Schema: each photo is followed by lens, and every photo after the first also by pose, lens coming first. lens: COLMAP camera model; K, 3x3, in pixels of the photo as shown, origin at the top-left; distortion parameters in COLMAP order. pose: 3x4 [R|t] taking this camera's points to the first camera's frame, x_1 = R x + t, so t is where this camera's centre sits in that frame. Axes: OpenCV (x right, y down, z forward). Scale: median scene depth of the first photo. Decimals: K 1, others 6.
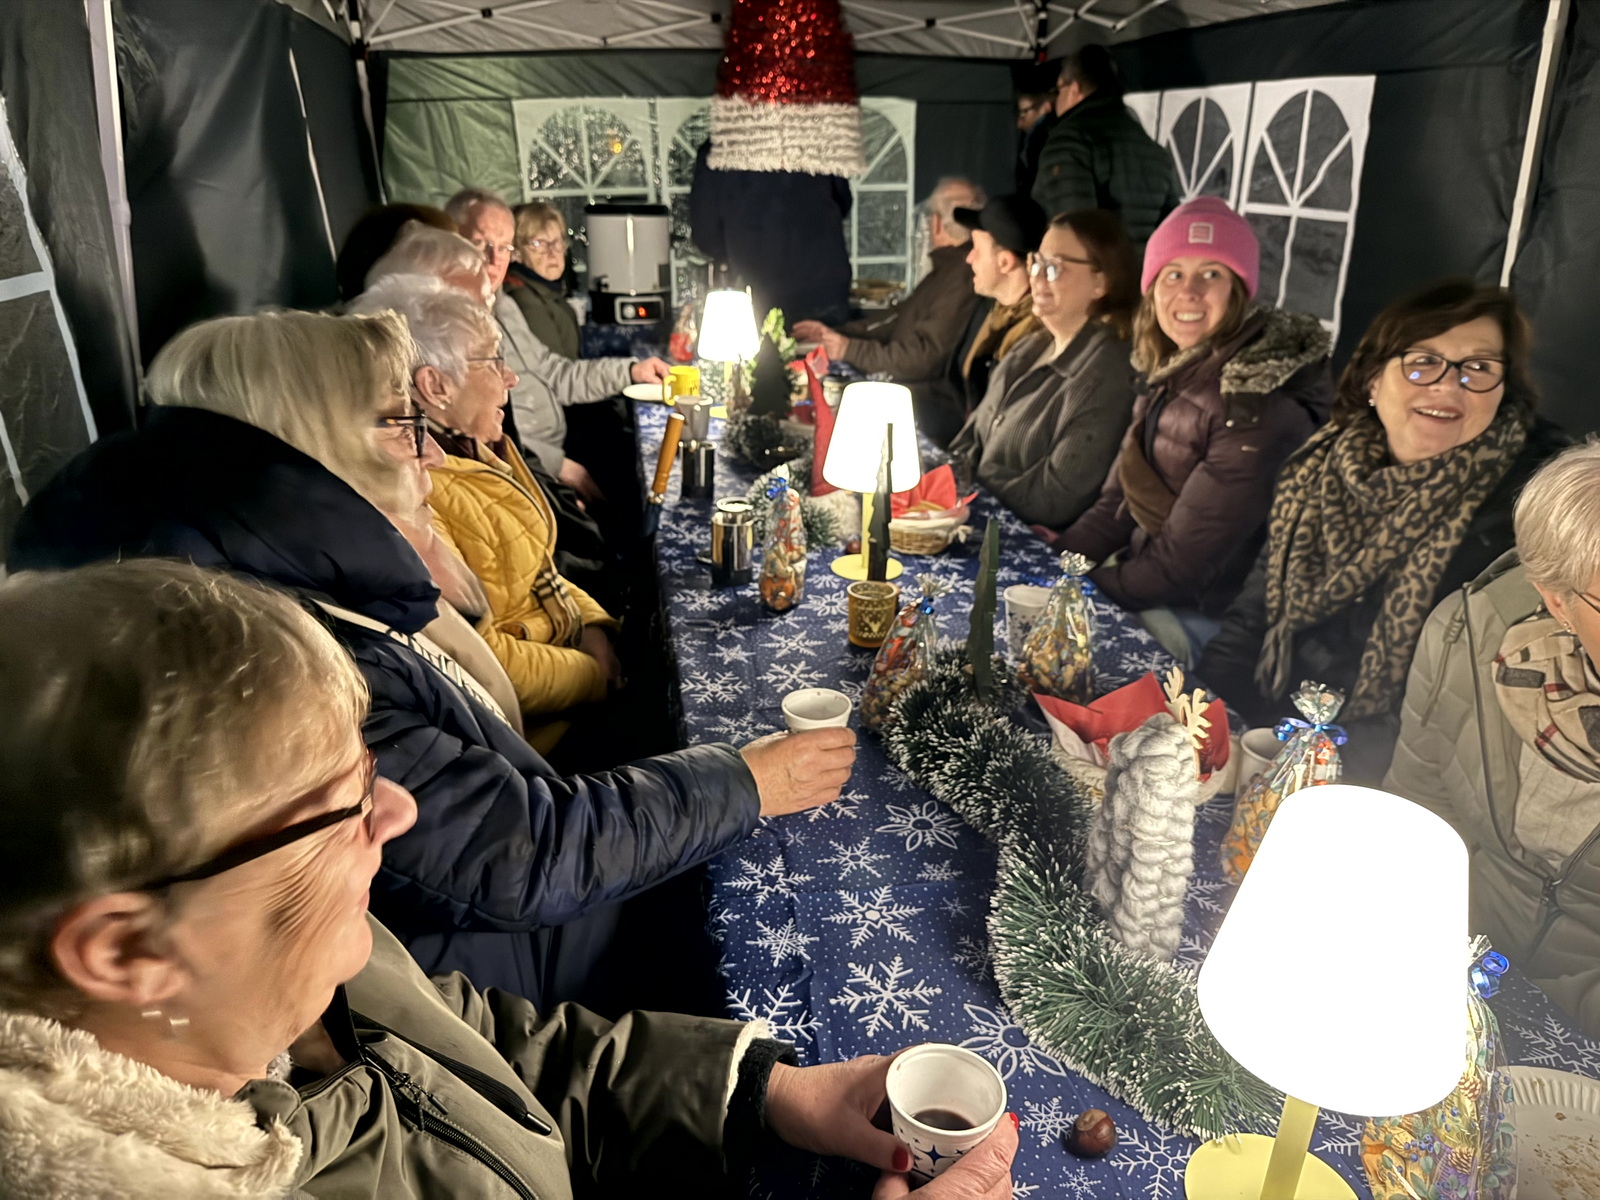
lens RADIAL K [[1126.2, 0, 804.4], [0, 1126.2, 595.2], [0, 0, 1]] dist [0.060147, -0.096344]
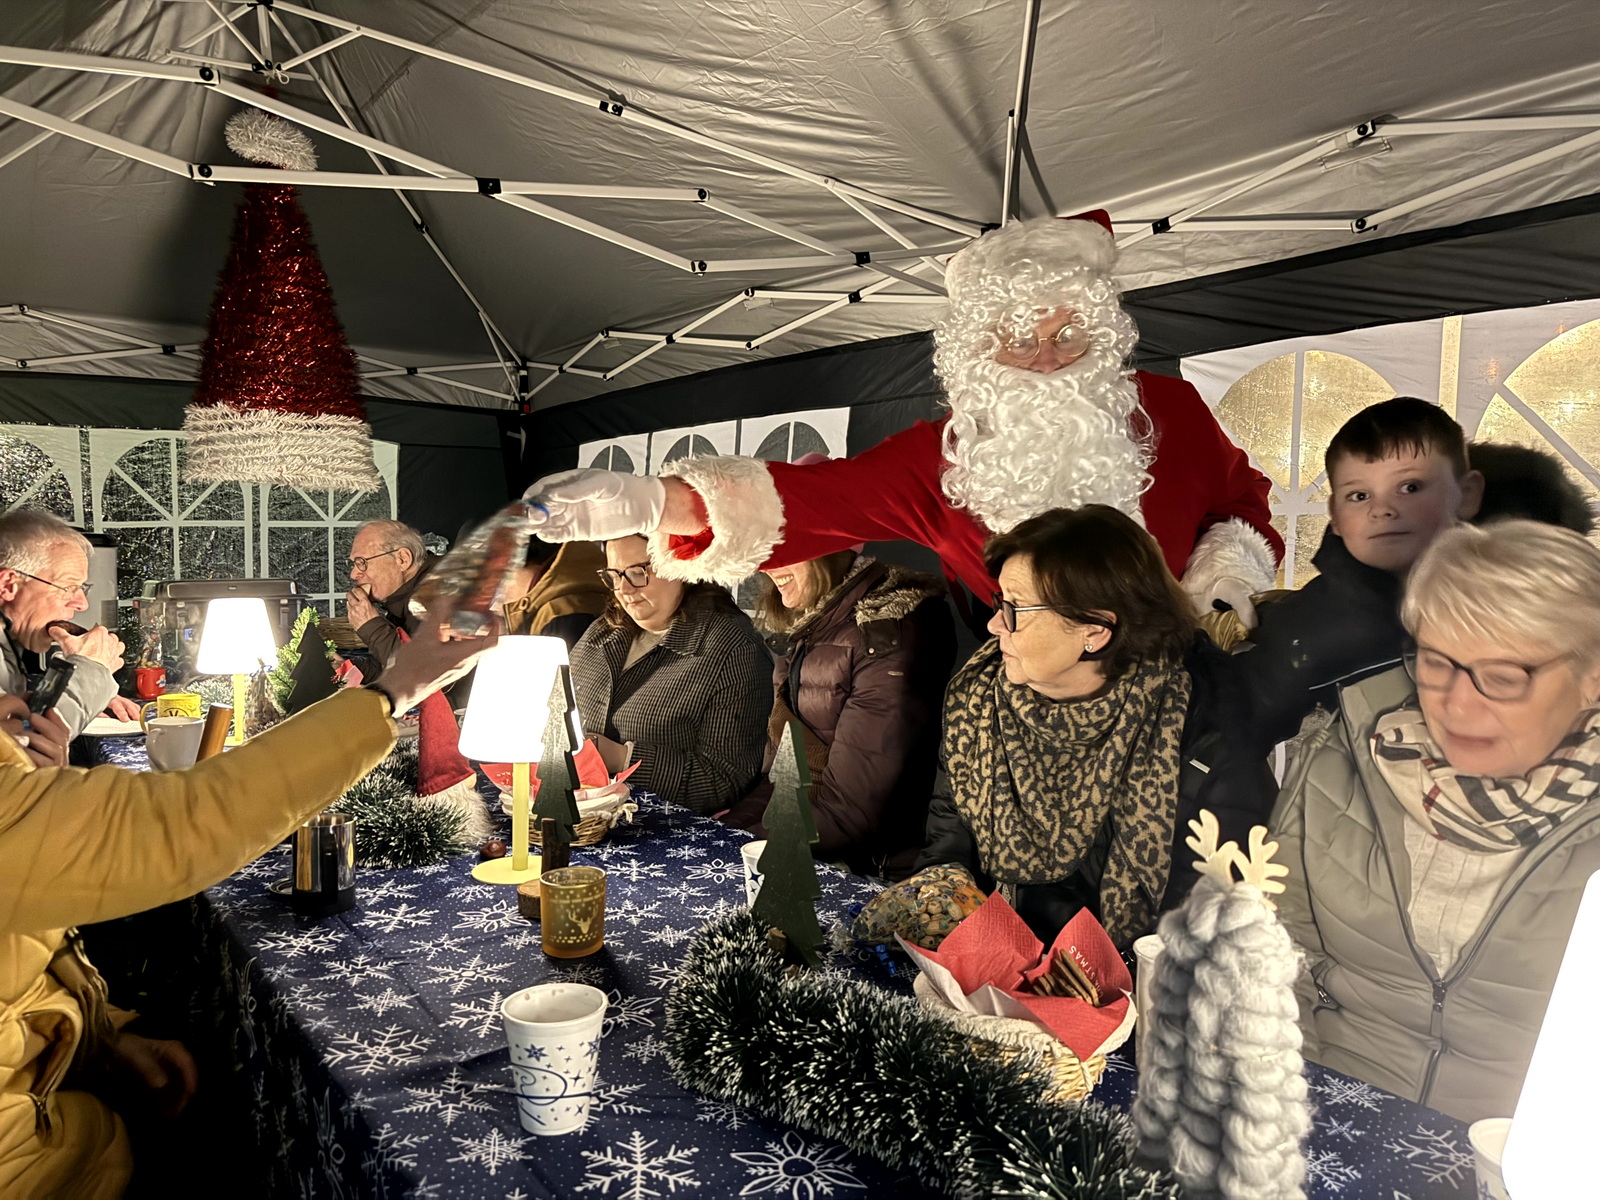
lens RADIAL K [[1126.2, 0, 804.4], [0, 1126.2, 595.2], [0, 0, 1]] dist [0.060147, -0.096344]
pose [[0.889202, -0.028062, 0.456653, -0.125301], [0.170921, 0.946224, -0.274674, 0.045164], [-0.424388, 0.322292, 0.846181, 0.212378]]
